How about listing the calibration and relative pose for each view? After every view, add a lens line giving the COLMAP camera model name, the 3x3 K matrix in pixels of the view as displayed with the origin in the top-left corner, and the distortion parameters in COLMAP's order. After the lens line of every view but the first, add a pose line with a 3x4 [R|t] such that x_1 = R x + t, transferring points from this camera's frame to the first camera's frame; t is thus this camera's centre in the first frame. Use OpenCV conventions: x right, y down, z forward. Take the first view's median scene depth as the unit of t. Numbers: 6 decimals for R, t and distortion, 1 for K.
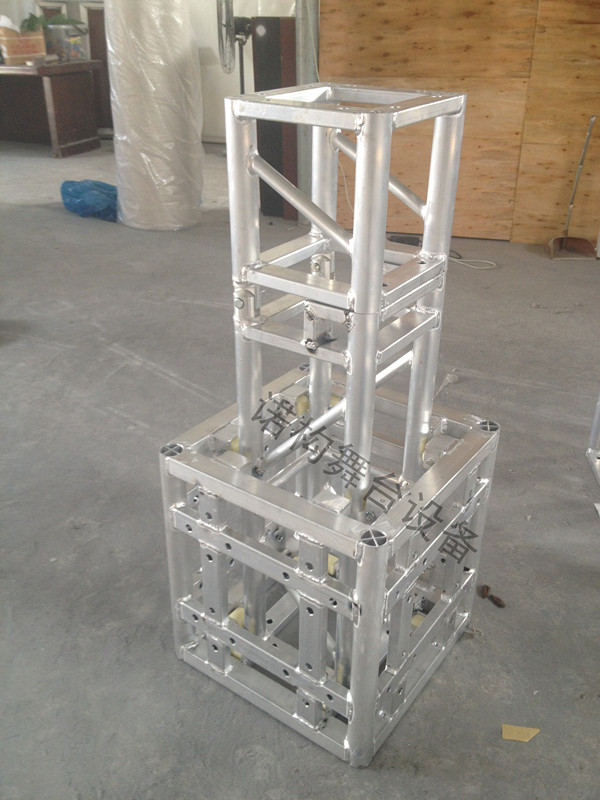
lens RADIAL K [[740.2, 0, 298.8], [0, 740.2, 401.5], [0, 0, 1]] dist [0.103335, -0.180101]
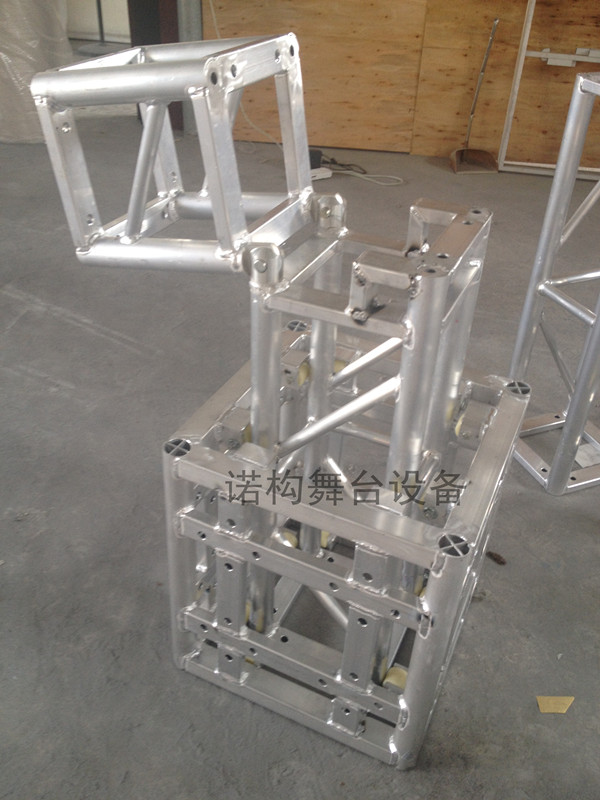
lens RADIAL K [[740.2, 0, 298.8], [0, 740.2, 401.5], [0, 0, 1]] dist [0.103335, -0.180101]
pose [[0.981962, -0.069395, 0.175883, -0.148685], [0.048137, 0.991316, 0.122375, -0.066003], [-0.182848, -0.111701, 0.976775, 0.142286]]
